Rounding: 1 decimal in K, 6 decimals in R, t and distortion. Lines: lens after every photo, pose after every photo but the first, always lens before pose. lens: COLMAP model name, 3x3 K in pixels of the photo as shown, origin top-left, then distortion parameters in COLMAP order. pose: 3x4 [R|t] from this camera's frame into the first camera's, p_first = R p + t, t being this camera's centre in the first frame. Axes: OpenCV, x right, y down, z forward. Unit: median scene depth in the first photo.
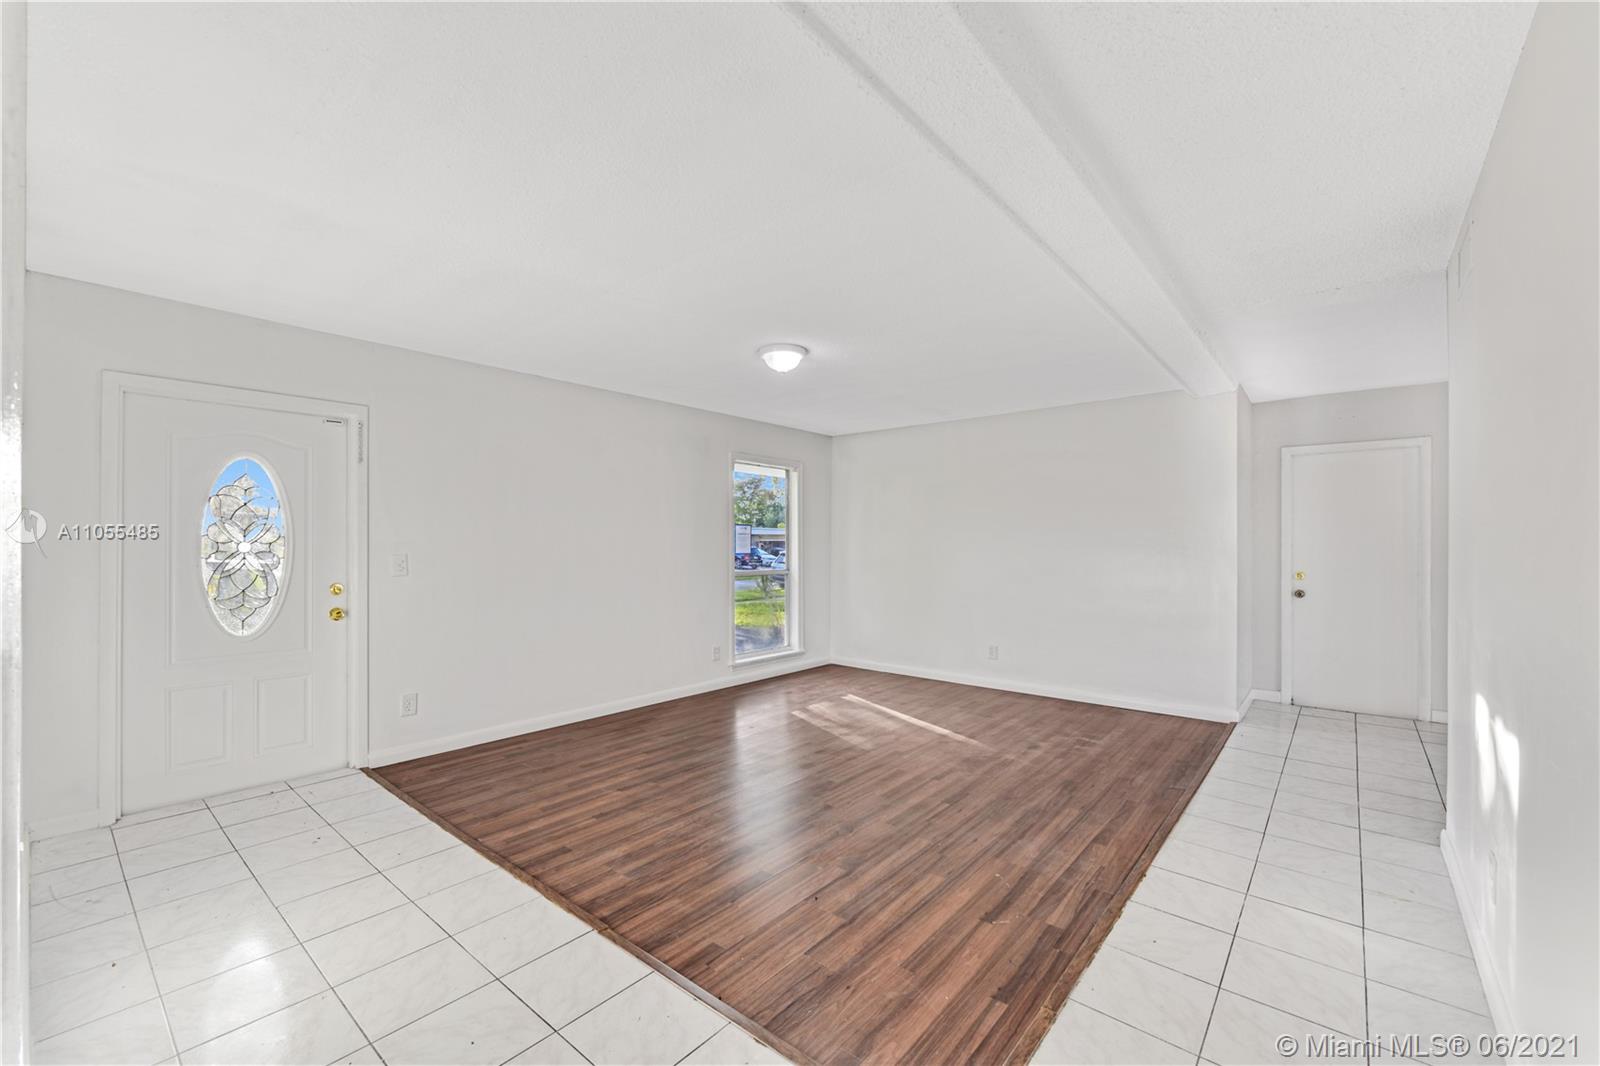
lens RADIAL K [[649.6, 0, 798.3], [0, 649.6, 538.1], [0, 0, 1]] dist [-0.004703, -0.000466]
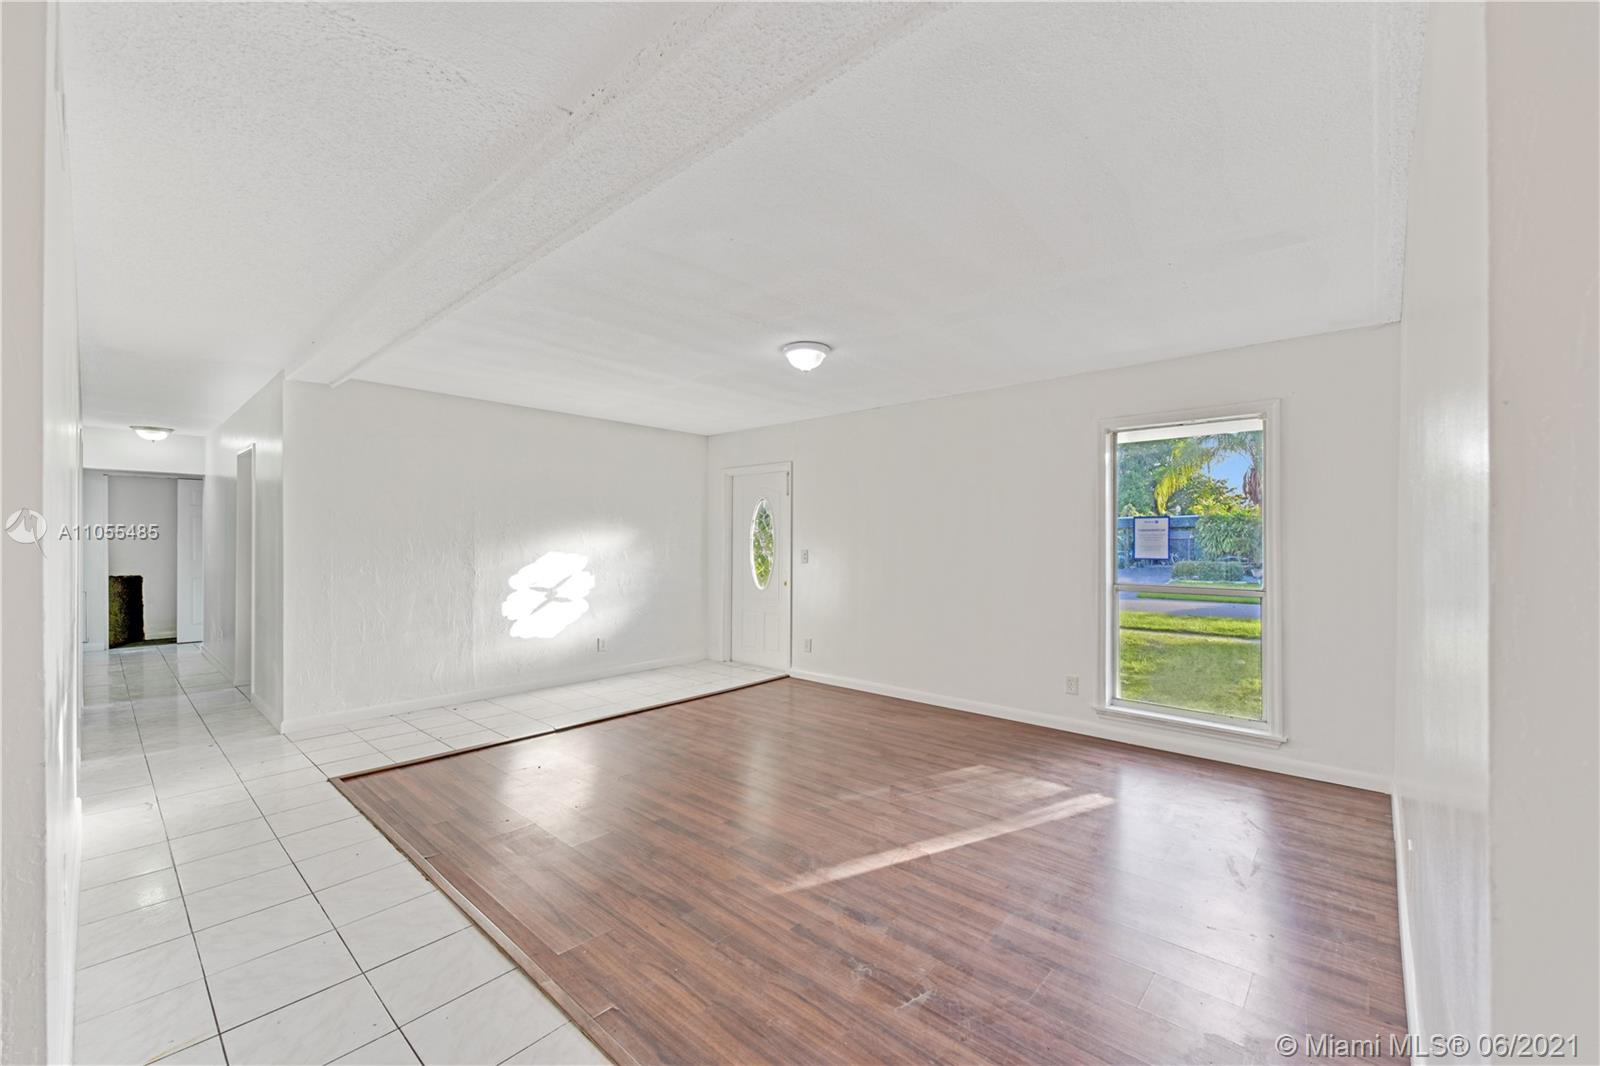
lens RADIAL K [[649.6, 0, 800.8], [0, 649.6, 536.5], [0, 0, 1]] dist [-0.004703, -0.000466]
pose [[-0.030880, -0.006096, -0.999505, 0.923077], [0.004574, 0.999970, -0.006240, 0.004904], [0.999513, -0.004765, -0.030851, 0.981618]]
